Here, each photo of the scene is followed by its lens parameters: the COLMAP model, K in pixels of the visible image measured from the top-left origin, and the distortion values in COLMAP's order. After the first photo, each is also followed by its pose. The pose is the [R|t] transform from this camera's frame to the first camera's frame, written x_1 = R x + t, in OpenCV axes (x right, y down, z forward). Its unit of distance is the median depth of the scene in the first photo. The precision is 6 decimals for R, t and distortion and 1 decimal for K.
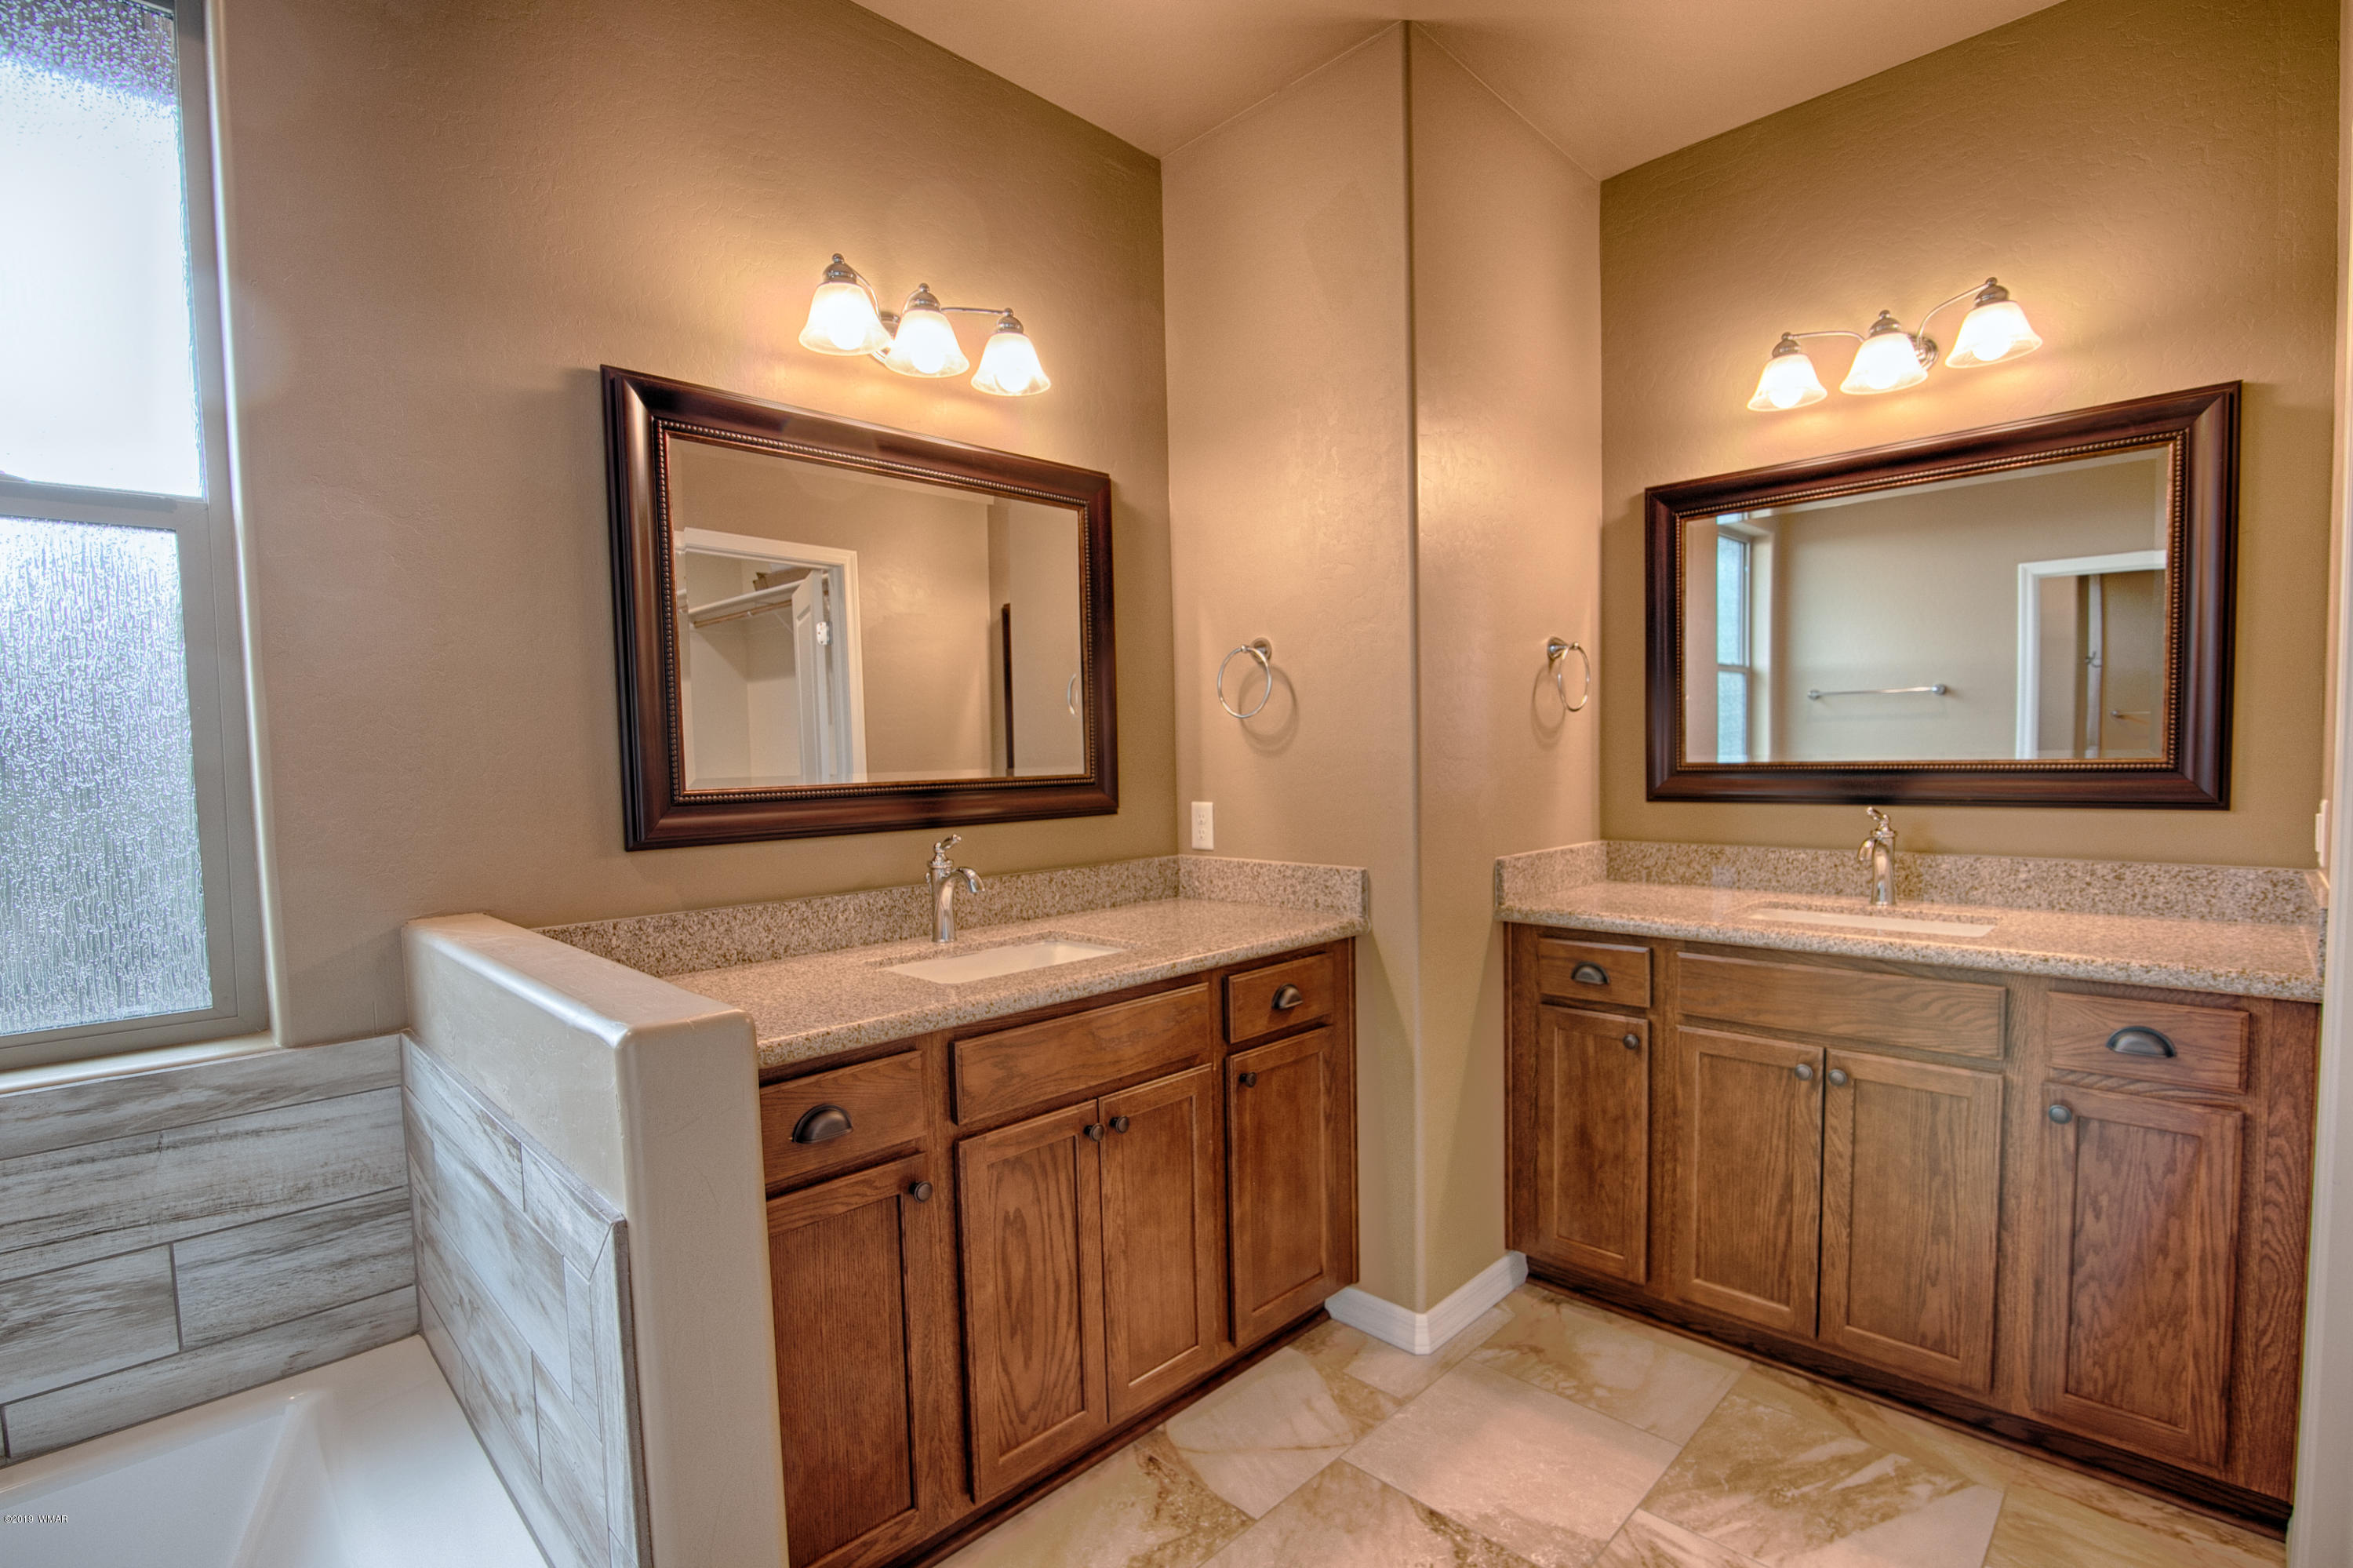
lens RADIAL K [[1085.4, 0, 1183.5], [0, 1085.4, 814.9], [0, 0, 1]] dist [-0.013645, -0.000477]
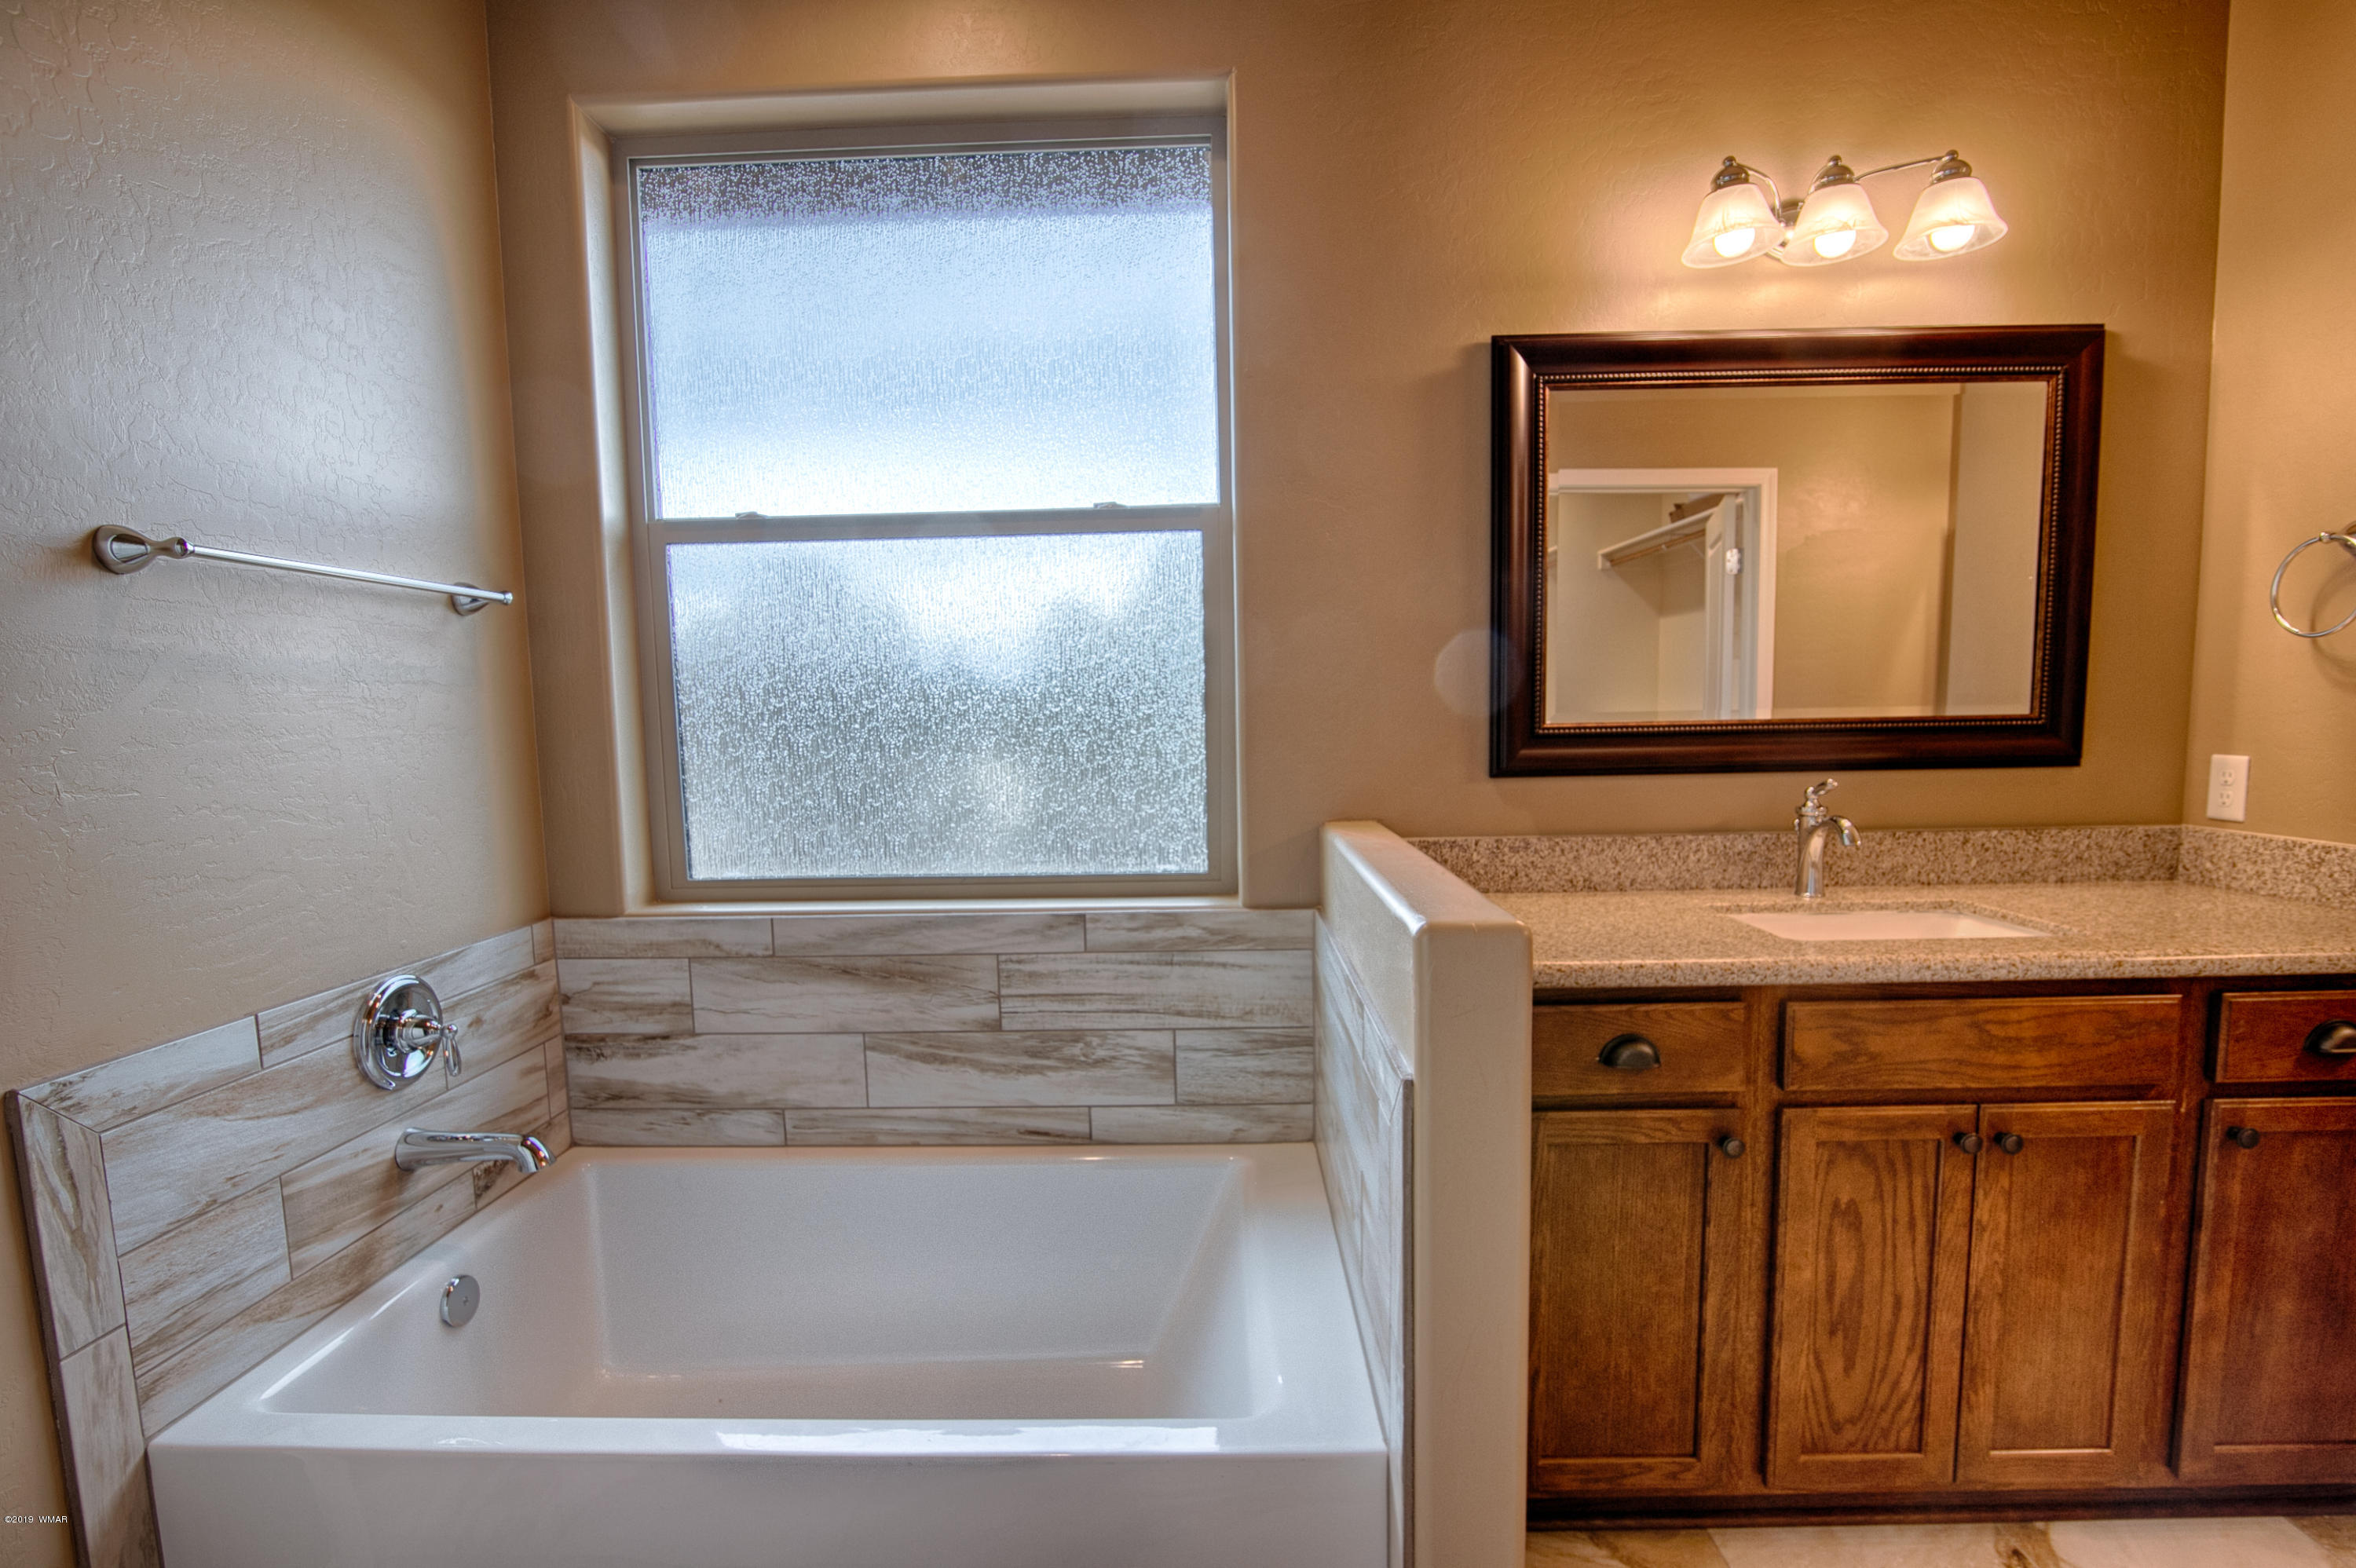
lens RADIAL K [[1086.6, 0, 1185.7], [0, 1086.6, 807.8], [0, 0, 1]] dist [-0.013645, -0.000477]
pose [[0.697142, 0.073811, -0.713124, 0.066188], [-0.037094, 0.997067, 0.066938, 0.001785], [0.715973, -0.020213, 0.697835, -0.006647]]
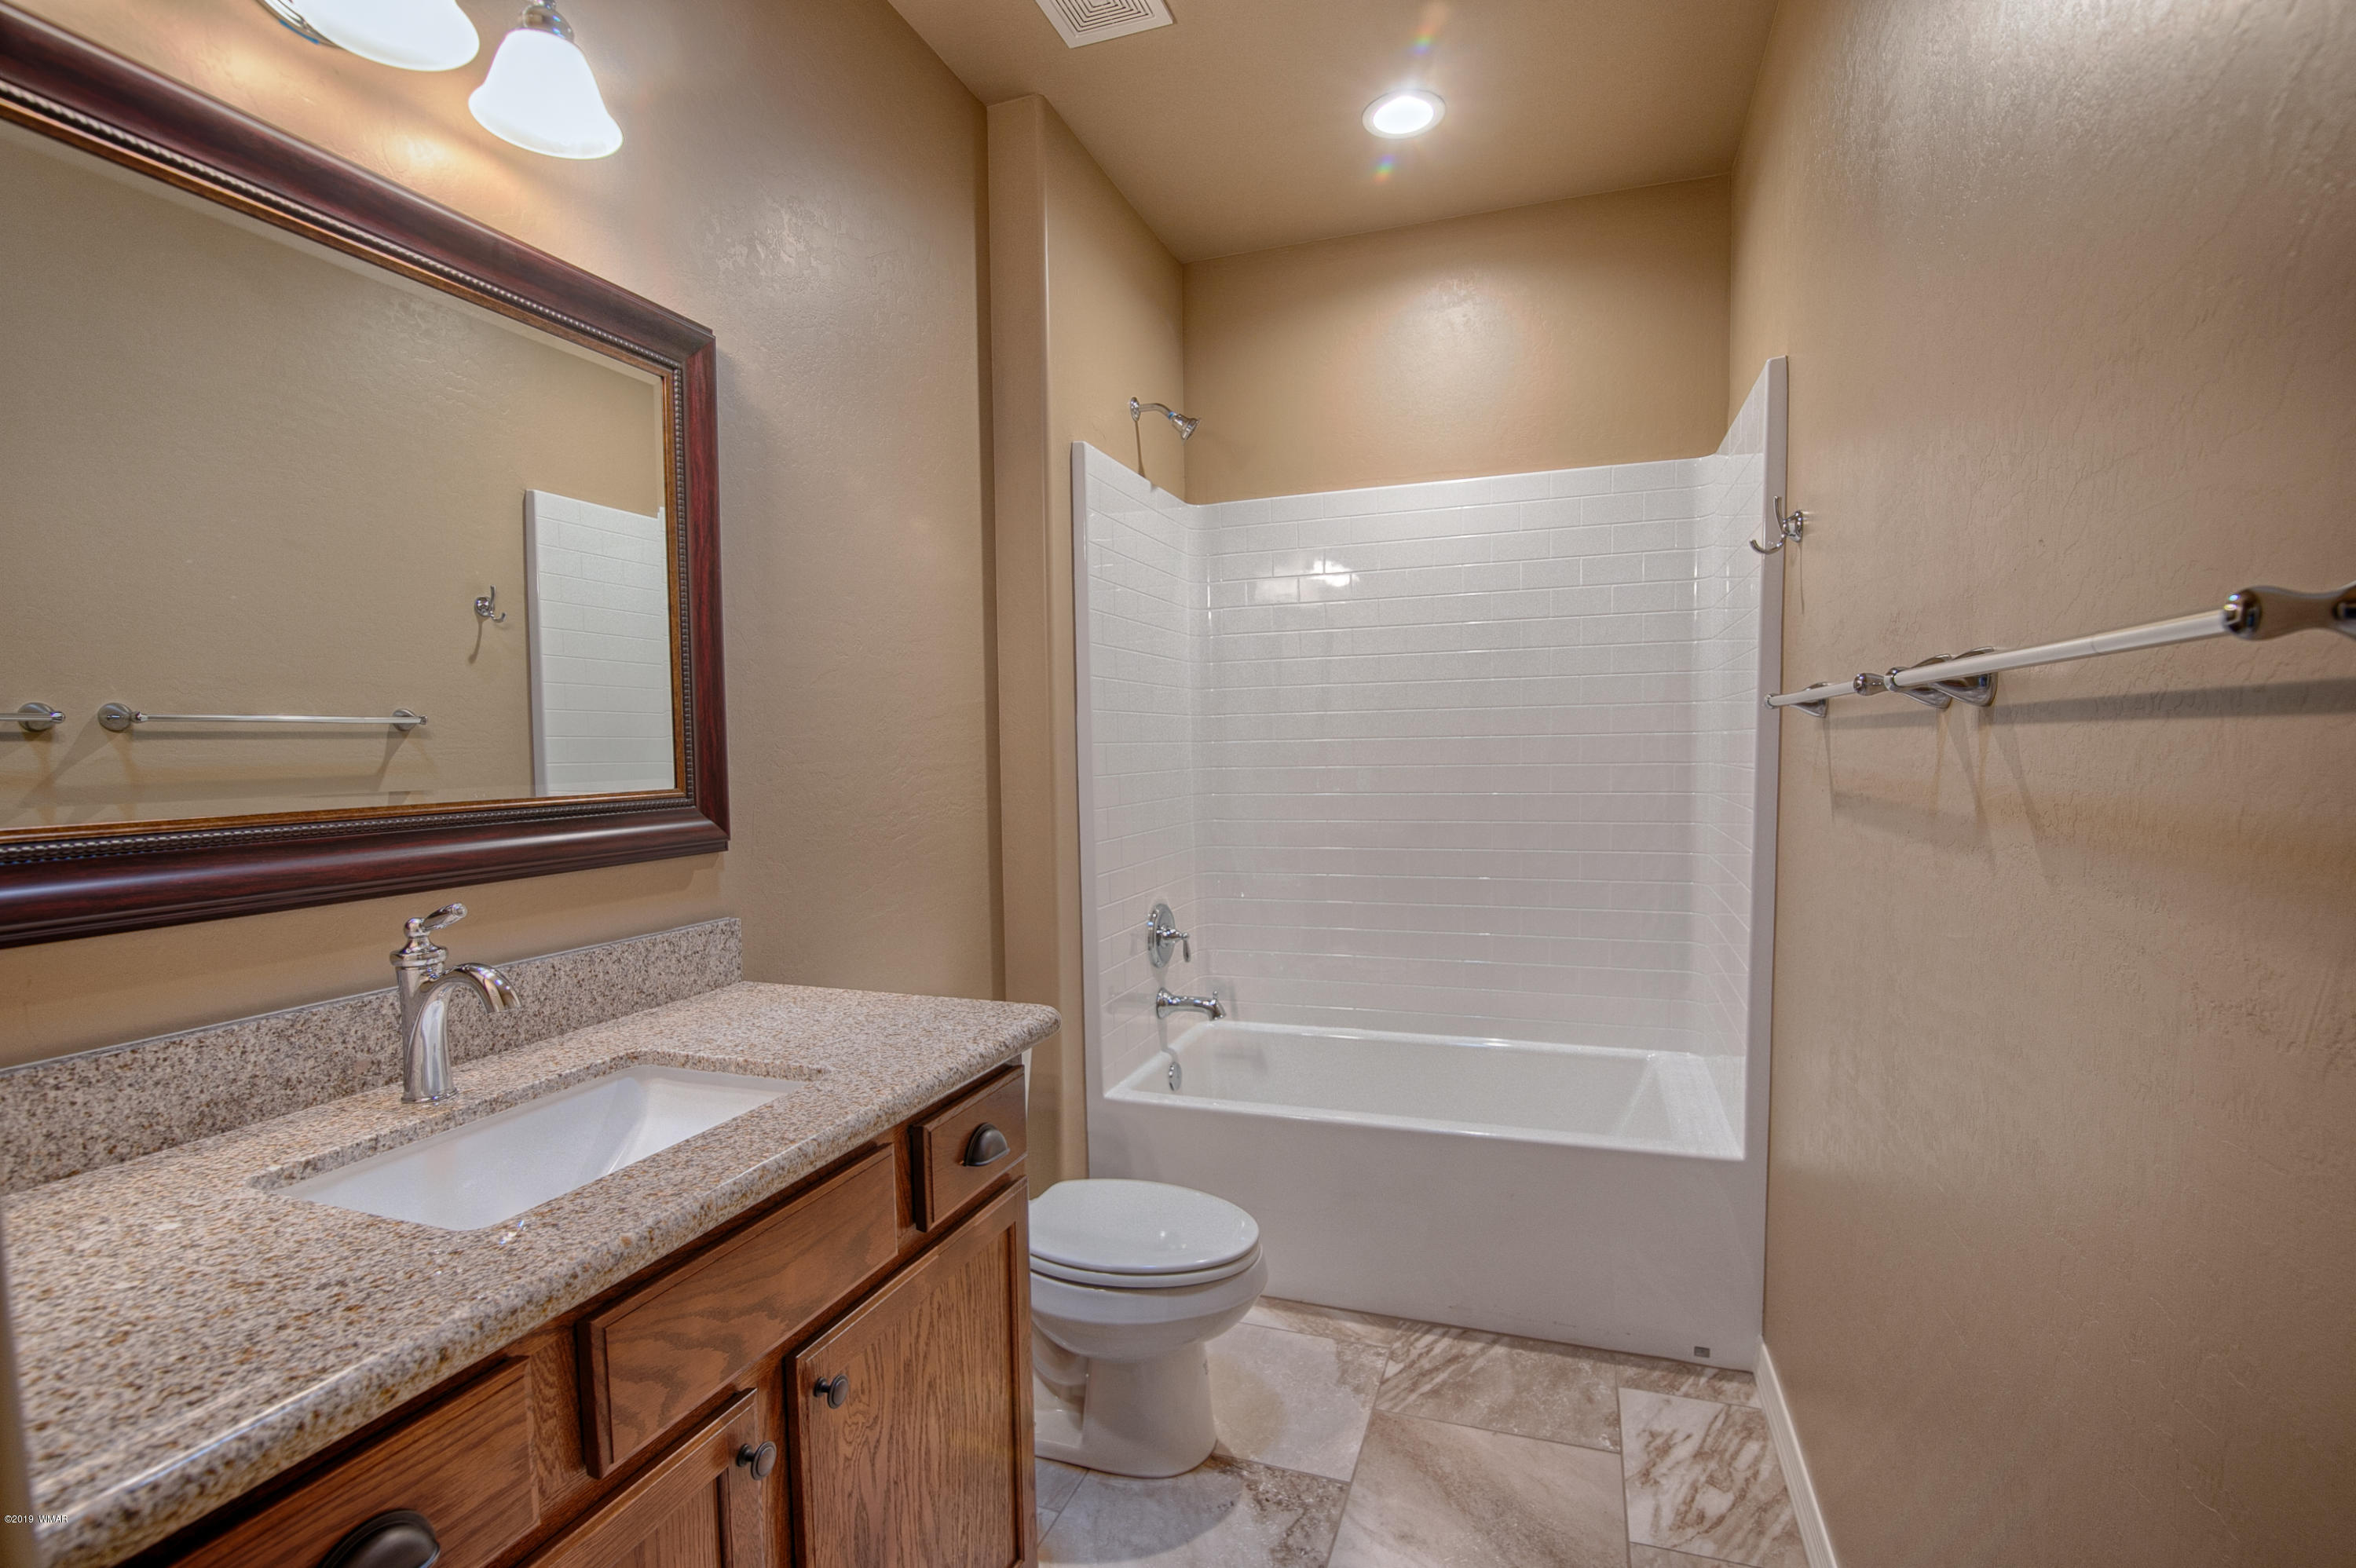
lens RADIAL K [[1086.6, 0, 1176.4], [0, 1086.6, 794.0], [0, 0, 1]] dist [-0.013645, -0.000477]
pose [[0.909303, -0.002799, 0.416124, -0.126393], [0.017304, 0.999367, -0.031088, -0.014318], [-0.415774, 0.035469, 0.908776, 0.433155]]
